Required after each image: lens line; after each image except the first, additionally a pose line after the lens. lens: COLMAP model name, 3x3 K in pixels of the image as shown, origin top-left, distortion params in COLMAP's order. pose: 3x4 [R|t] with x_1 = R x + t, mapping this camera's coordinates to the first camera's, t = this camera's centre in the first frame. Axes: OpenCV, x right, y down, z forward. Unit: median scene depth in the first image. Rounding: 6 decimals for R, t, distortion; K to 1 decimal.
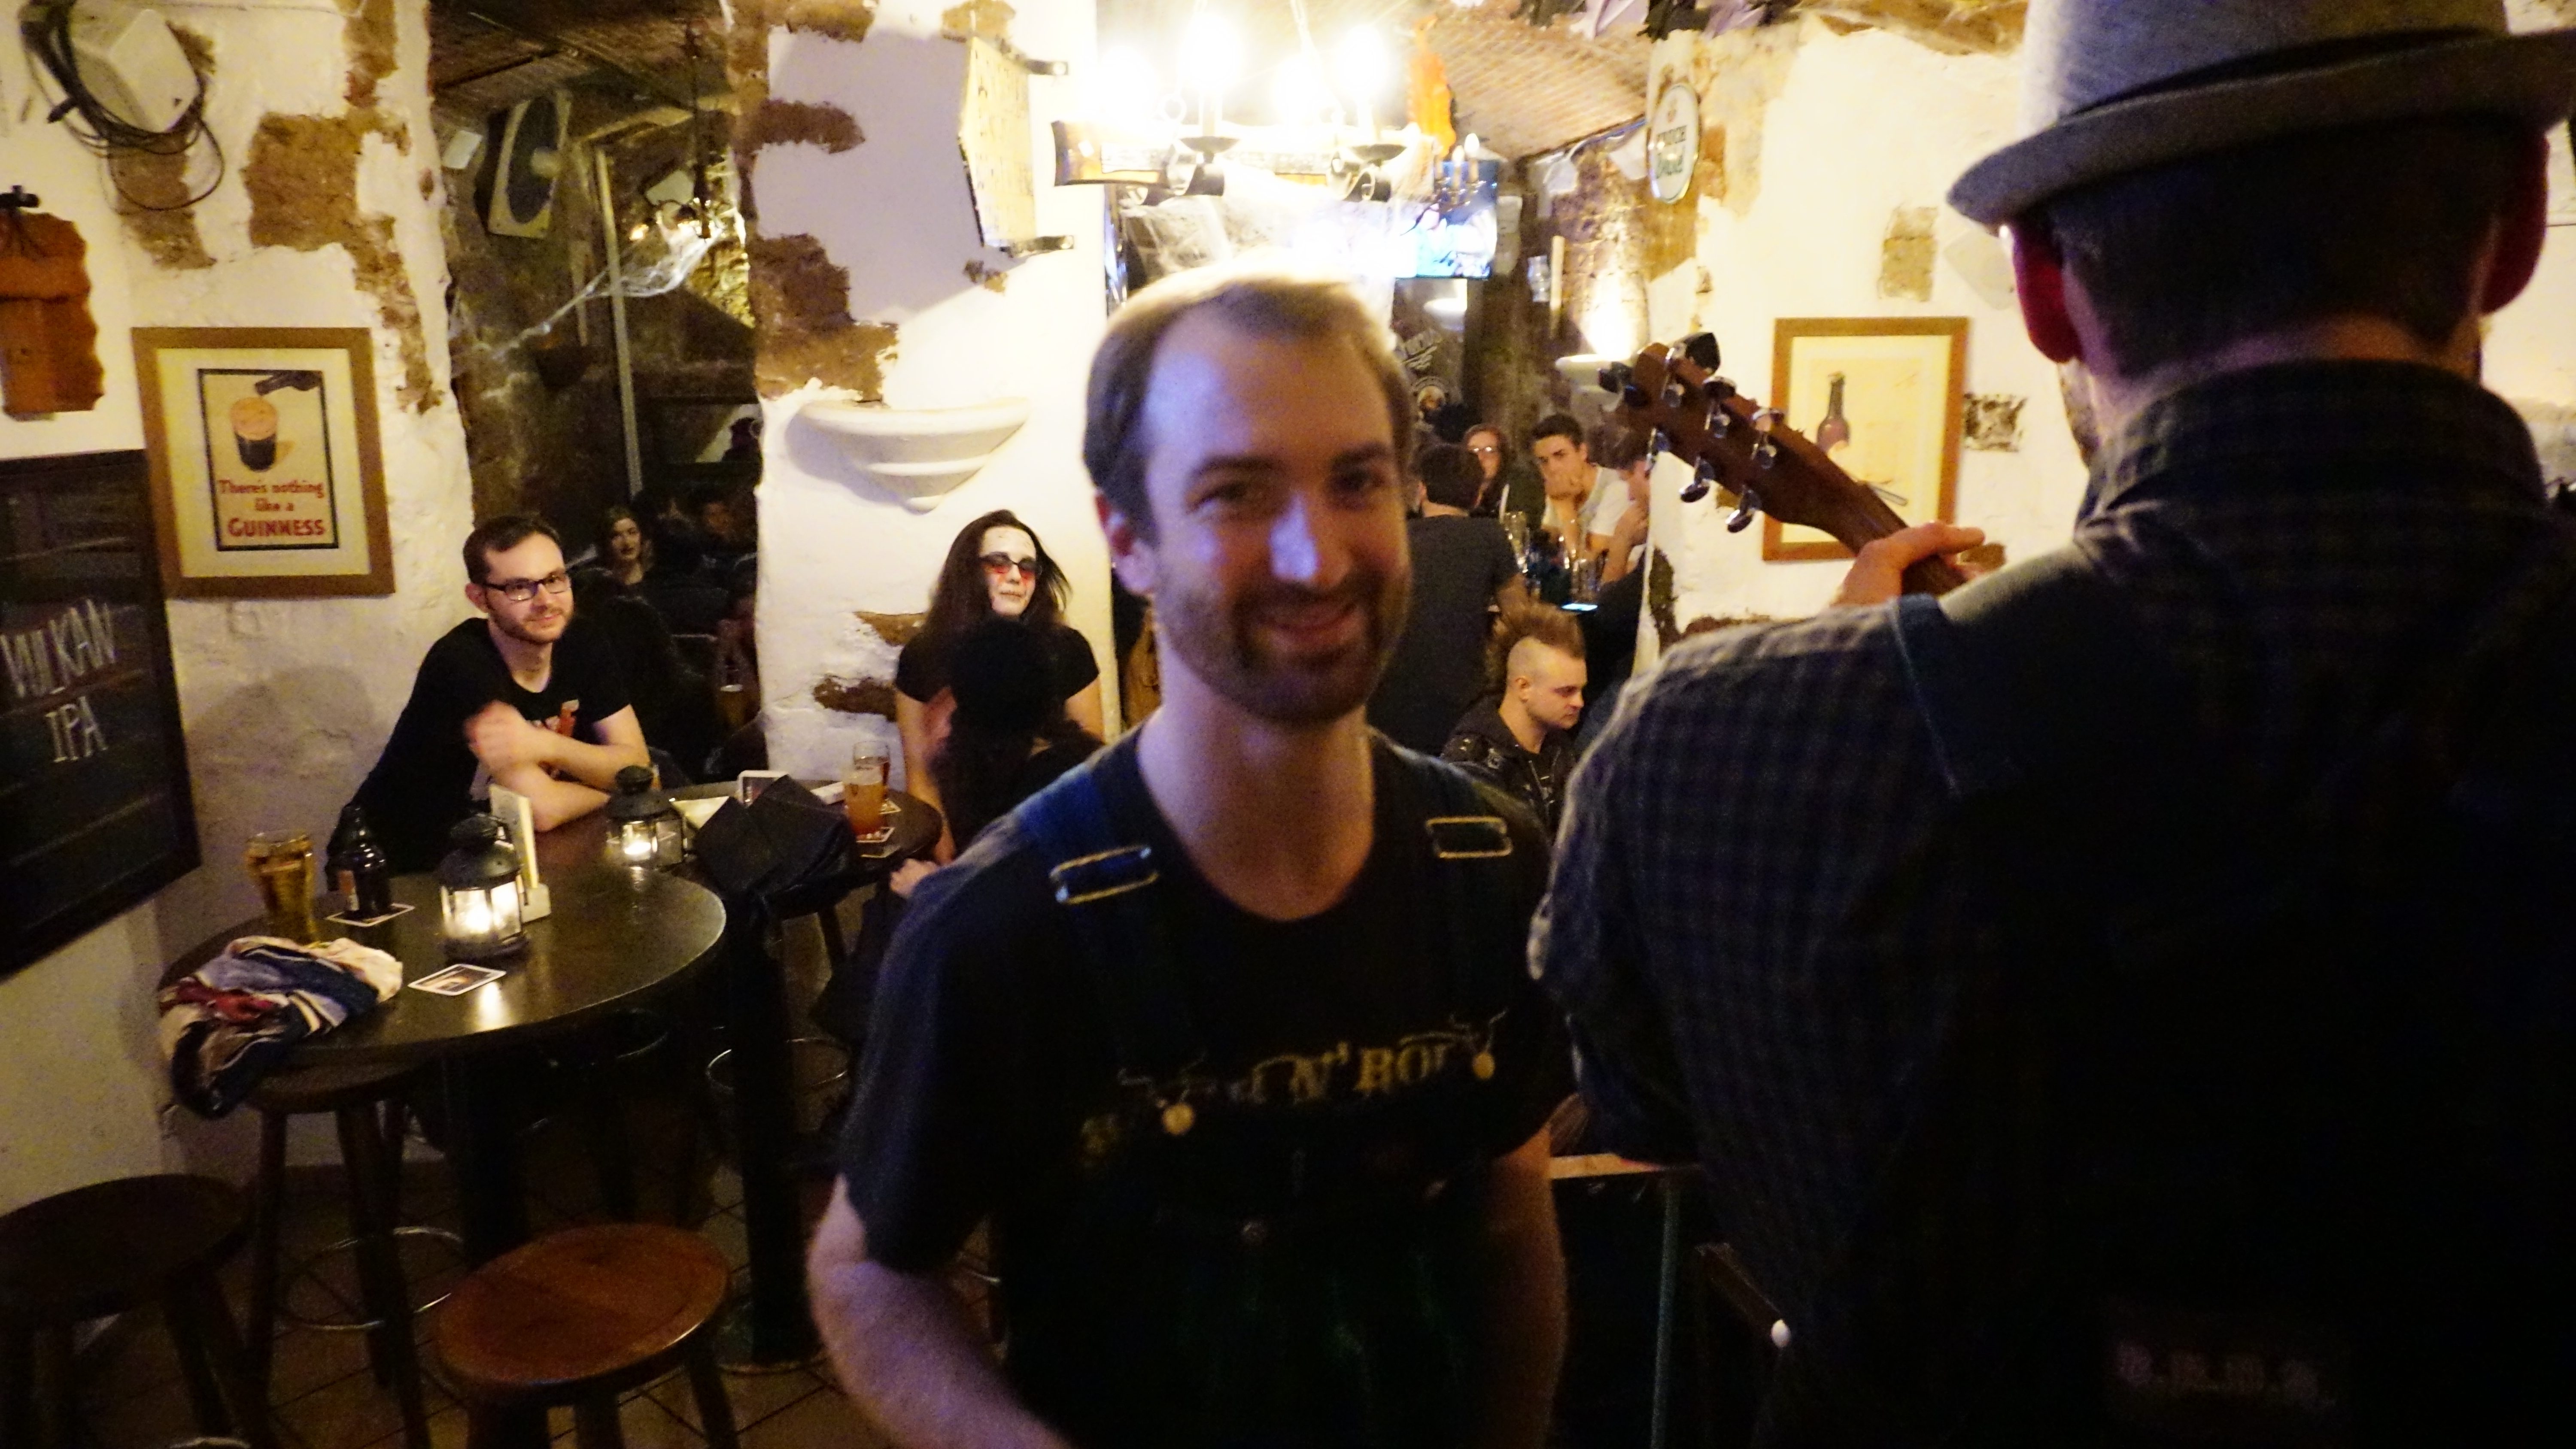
lens RADIAL K [[1571.3, 0, 1288.0], [0, 1571.3, 724.5], [0, 0, 1]] dist [-0.088247, 0.078934]
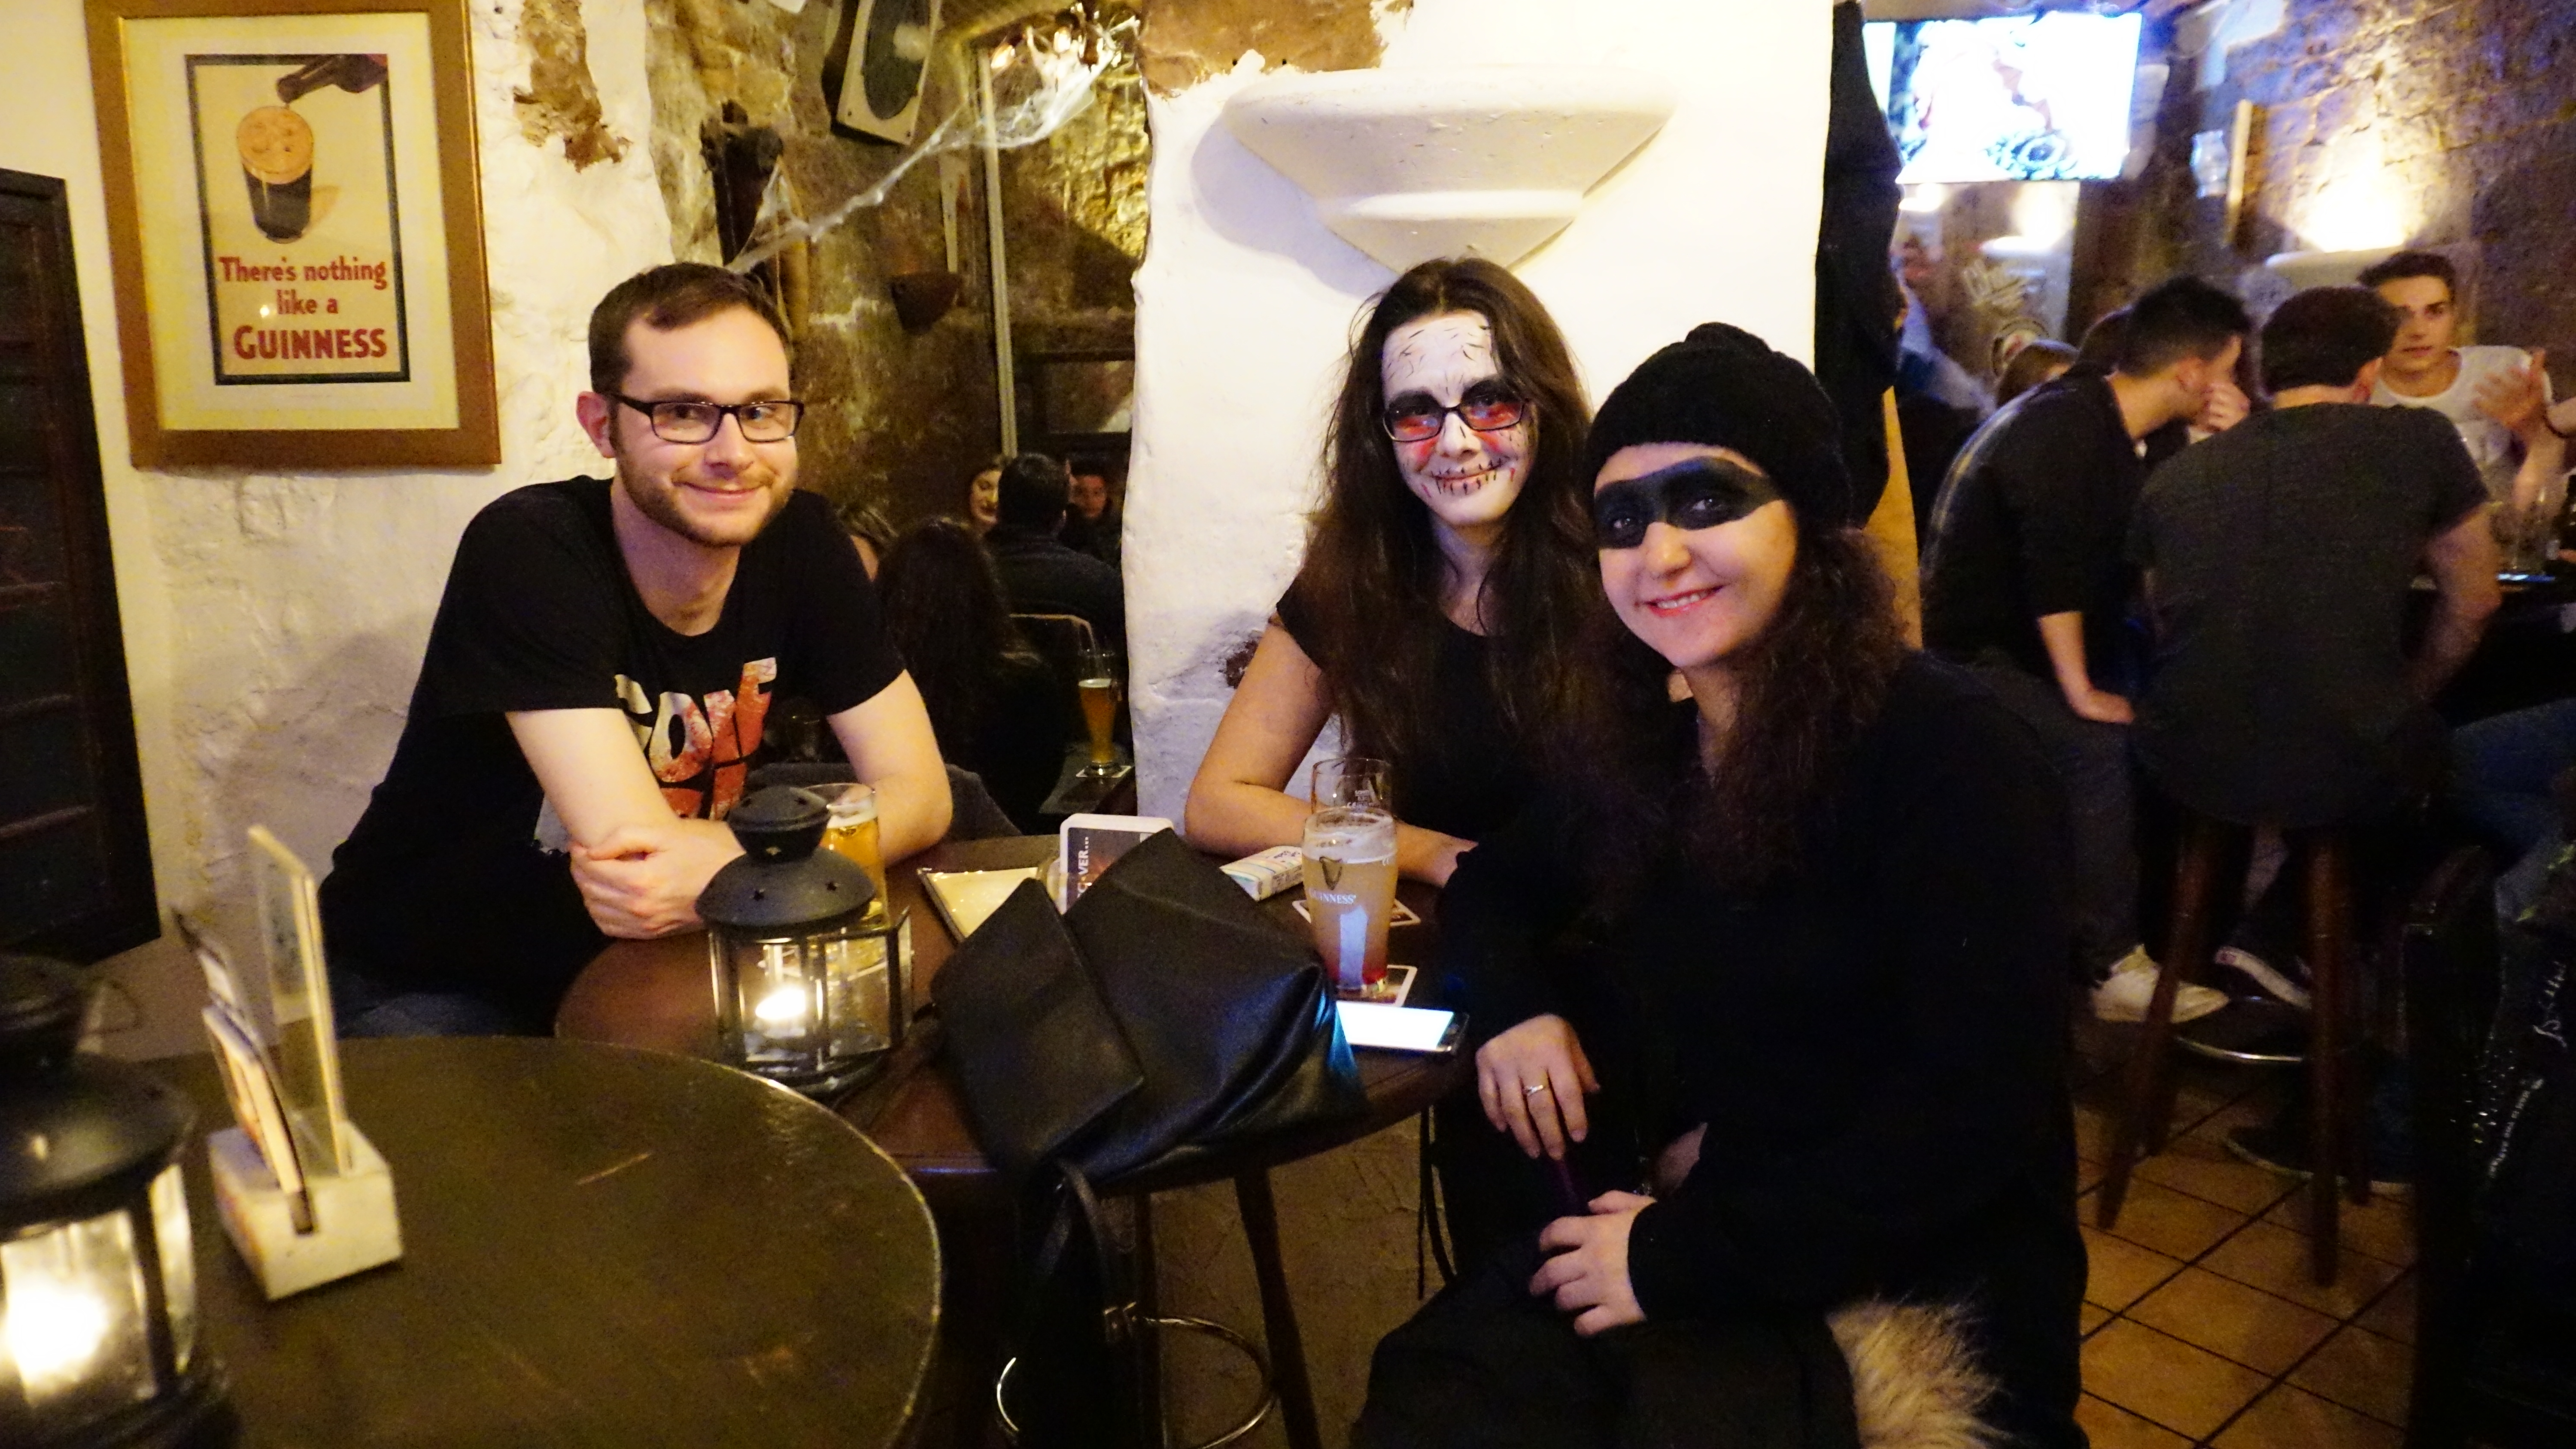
lens RADIAL K [[1571.3, 0, 1288.0], [0, 1571.3, 724.5], [0, 0, 1]] dist [-0.088247, 0.078934]
pose [[0.970504, 0.027995, -0.239455, -0.161839], [-0.036142, 0.998905, -0.029702, 0.013479], [0.238362, 0.037480, 0.970453, 0.507025]]
